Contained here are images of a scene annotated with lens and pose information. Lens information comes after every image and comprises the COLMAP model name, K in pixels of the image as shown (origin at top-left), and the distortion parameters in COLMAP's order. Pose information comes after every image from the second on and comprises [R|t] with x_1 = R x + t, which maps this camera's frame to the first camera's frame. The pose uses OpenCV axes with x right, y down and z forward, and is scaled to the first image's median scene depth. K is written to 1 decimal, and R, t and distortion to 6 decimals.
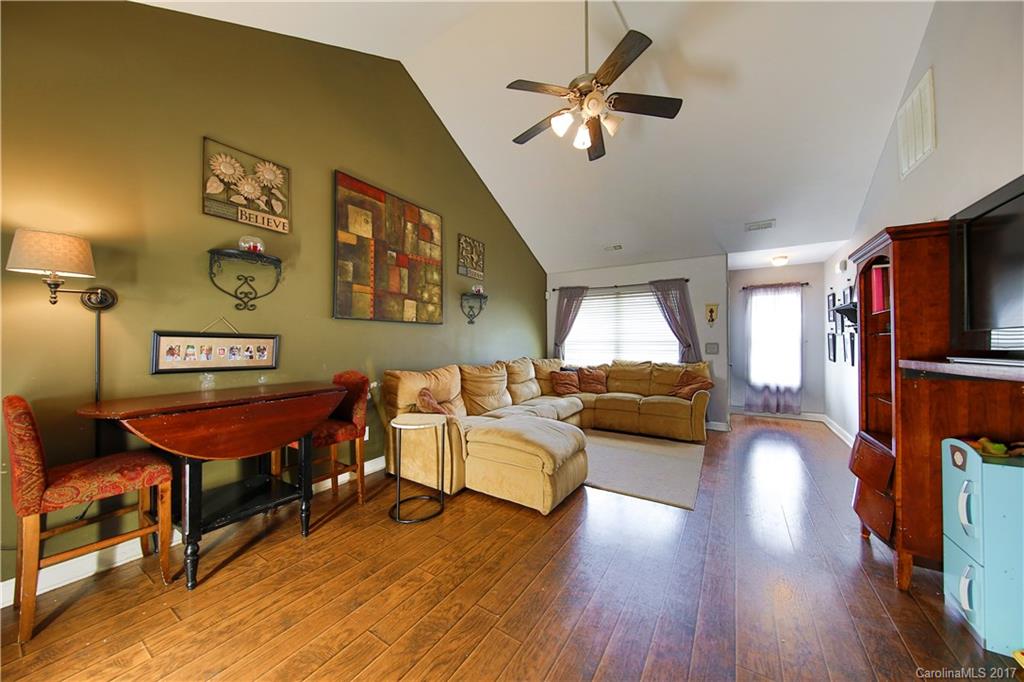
lens RADIAL K [[345.9, 0, 524.1], [0, 345.9, 337.5], [0, 0, 1]] dist [-0.001912, -0.000181]
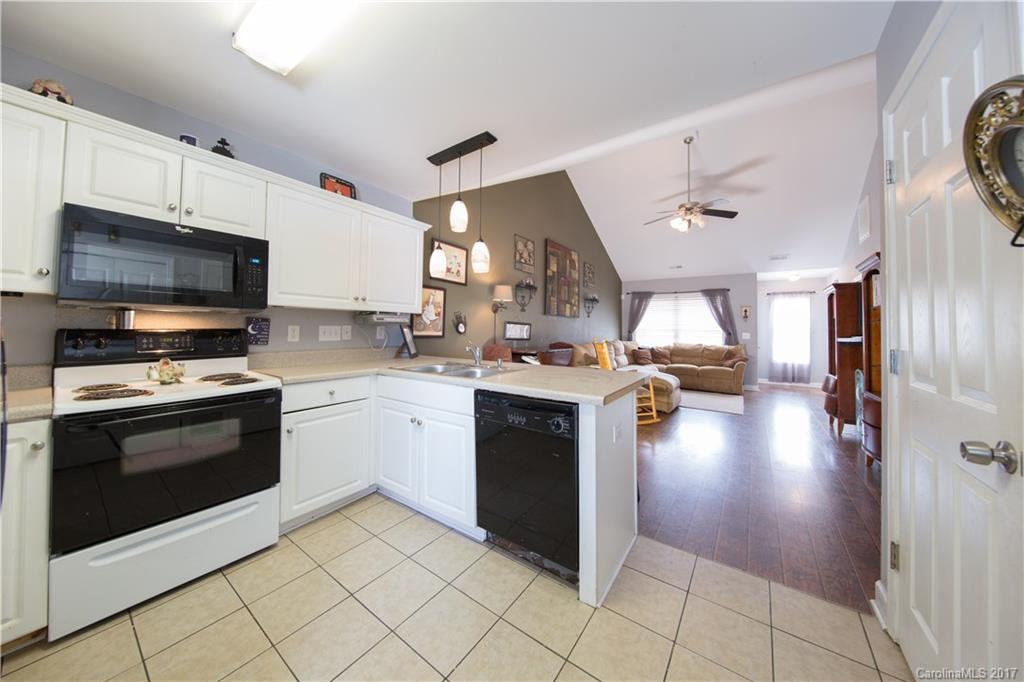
lens RADIAL K [[333.6, 0, 517.5], [0, 333.6, 320.0], [0, 0, 1]] dist [-0.001181, -0.000084]
pose [[0.996971, 0.014601, -0.076385, -0.447259], [-0.016007, 0.999713, -0.017825, 0.006491], [0.076103, 0.018994, 0.996919, -0.693175]]
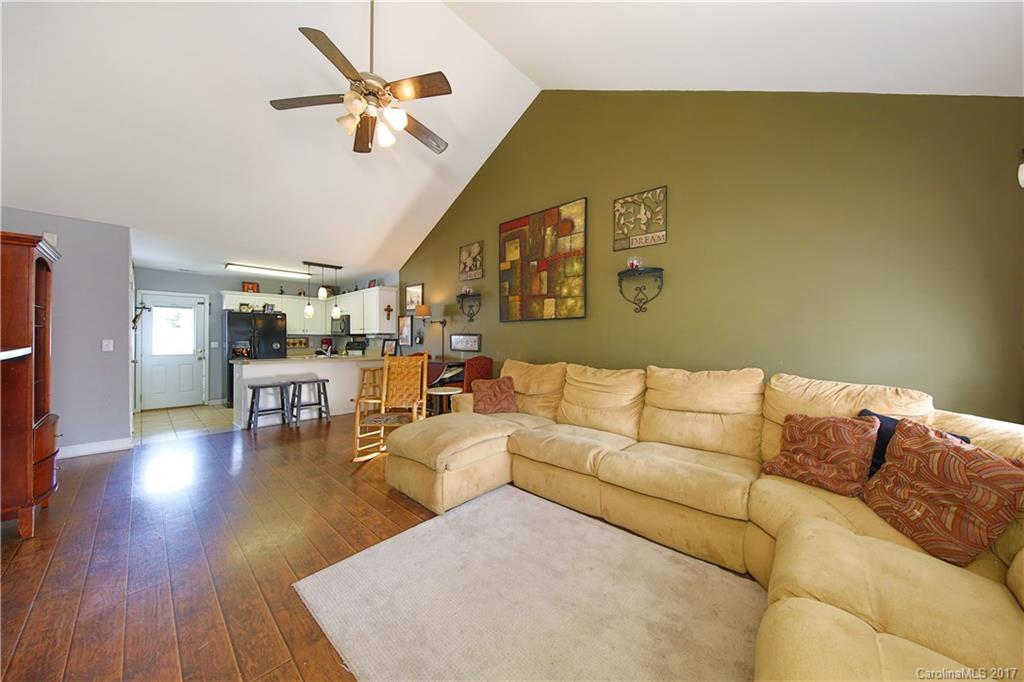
lens RADIAL K [[345.9, 0, 524.1], [0, 345.9, 337.5], [0, 0, 1]] dist [-0.001912, -0.000181]
pose [[-0.194840, -0.002044, -0.980833, 0.737318], [0.013545, 0.999897, -0.004775, 0.016932], [0.980742, -0.014215, -0.194792, 1.115357]]
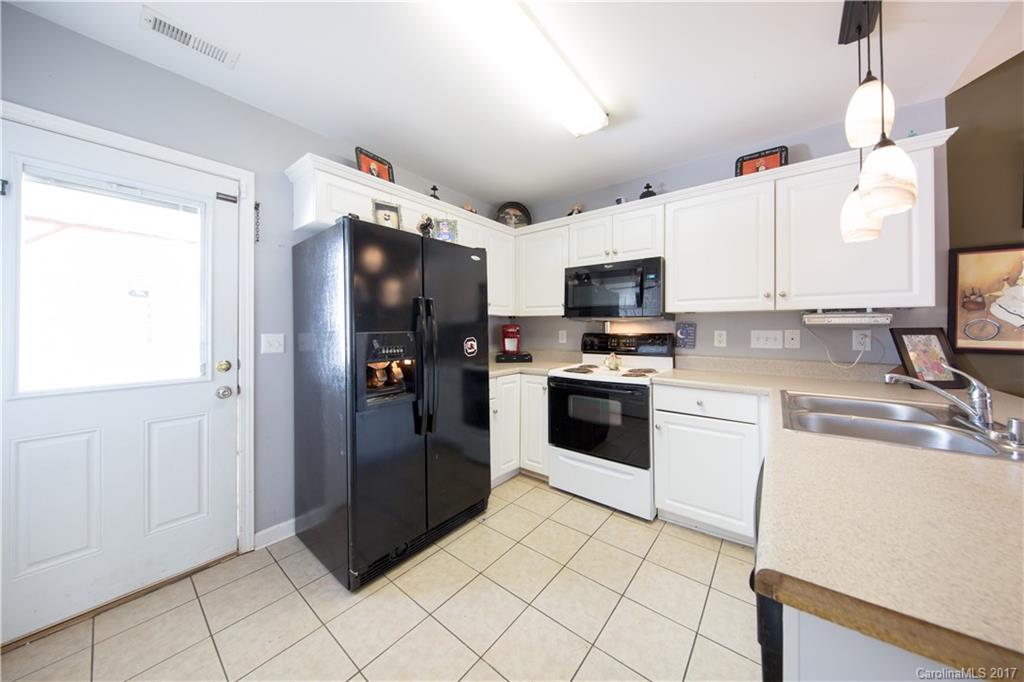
lens RADIAL K [[331.6, 0, 516.1], [0, 331.6, 327.0], [0, 0, 1]] dist [-0.000850, -0.000052]
pose [[-0.132533, 0.003354, -0.991173, -0.223765], [0.007303, 0.999970, 0.002408, 0.001230], [0.991152, -0.006920, -0.132553, -0.328763]]
